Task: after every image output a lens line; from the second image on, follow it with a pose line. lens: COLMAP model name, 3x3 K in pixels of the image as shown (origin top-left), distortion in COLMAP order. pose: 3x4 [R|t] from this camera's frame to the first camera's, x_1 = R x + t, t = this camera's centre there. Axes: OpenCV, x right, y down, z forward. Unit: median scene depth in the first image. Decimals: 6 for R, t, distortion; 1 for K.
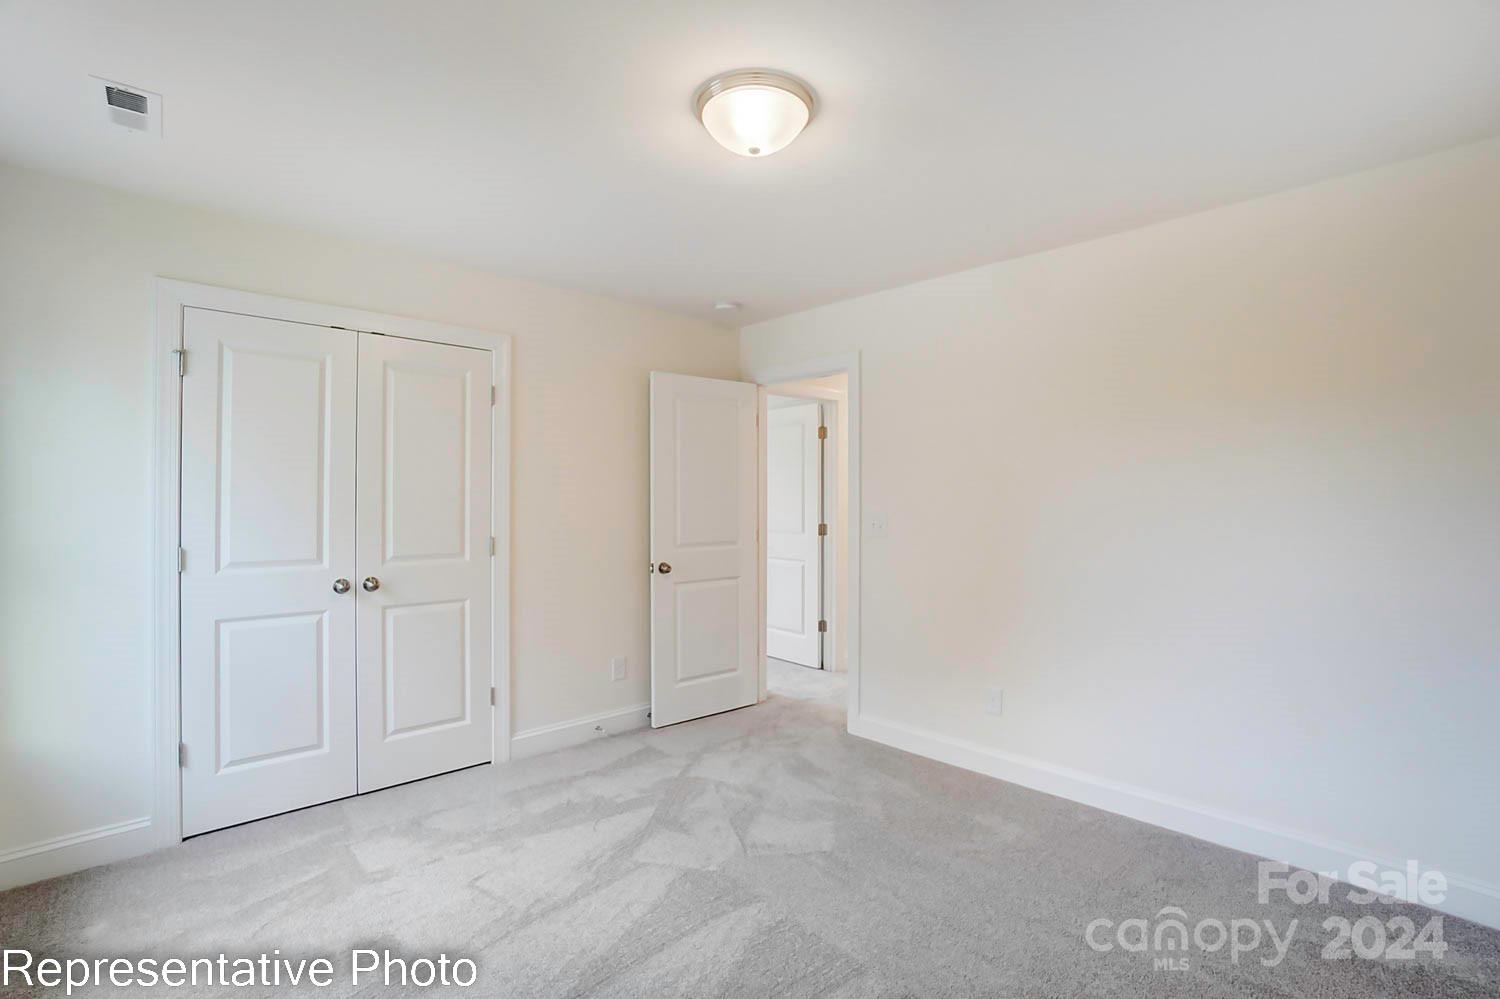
lens RADIAL K [[684.1, 0, 748.3], [0, 684.1, 502.7], [0, 0, 1]] dist [-0.020020, -0.000004]
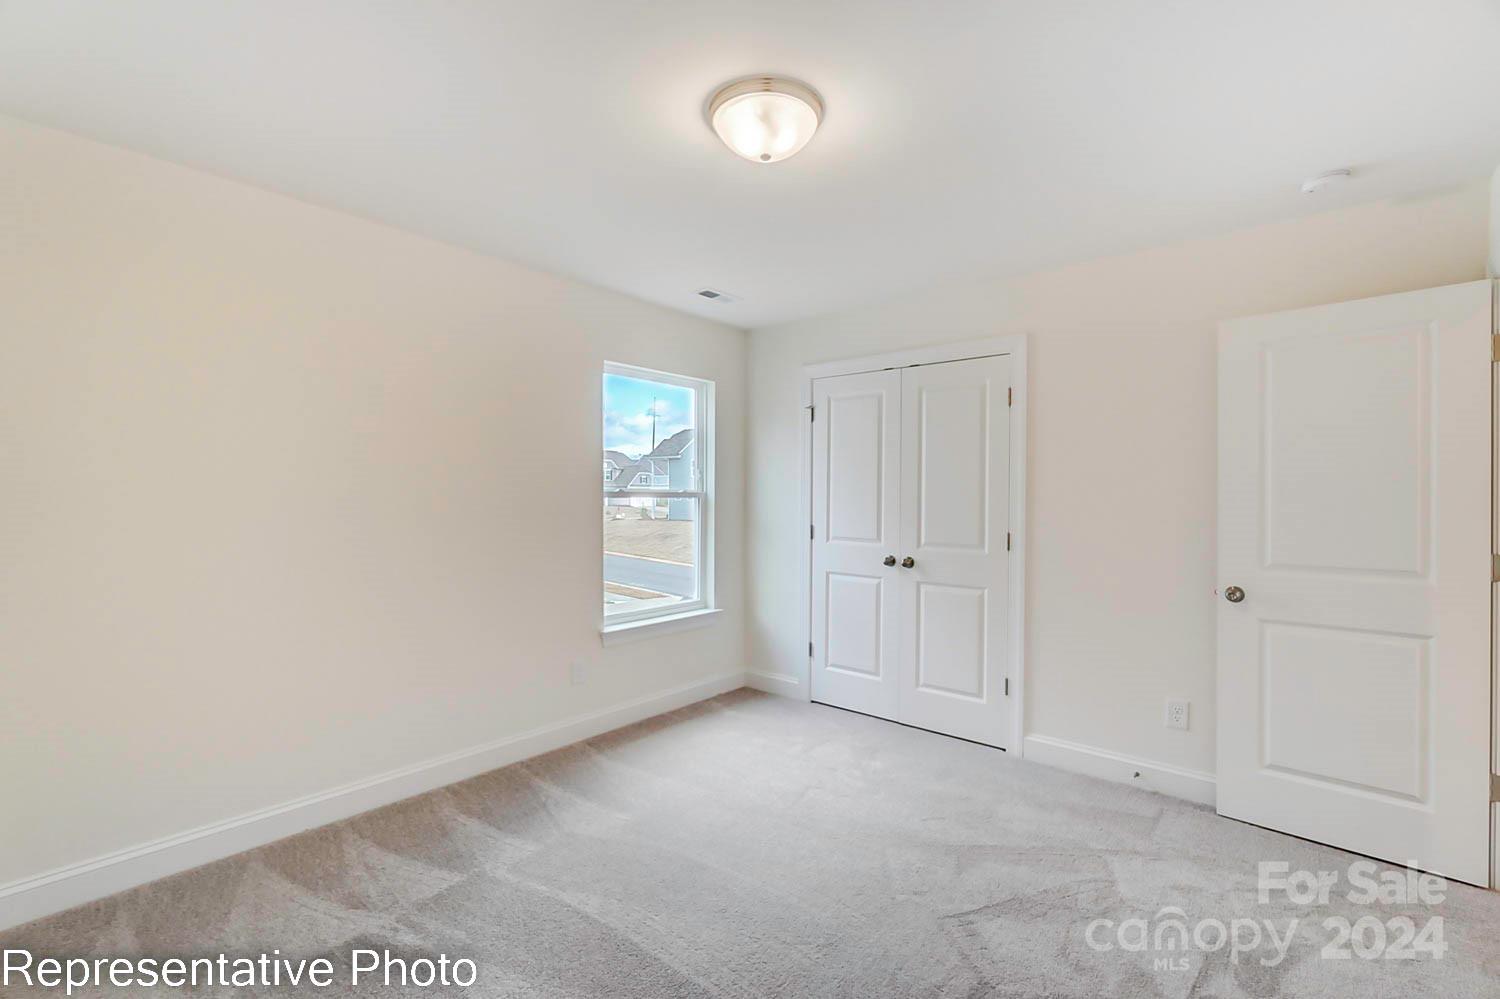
lens RADIAL K [[666.5, 0, 751.4], [0, 666.5, 504.1], [0, 0, 1]] dist [-0.003725, -0.000508]
pose [[0.114465, 0.012150, -0.993353, 0.646476], [-0.008339, 0.999902, 0.011269, -0.001591], [0.993392, 0.006994, 0.114555, 0.551890]]
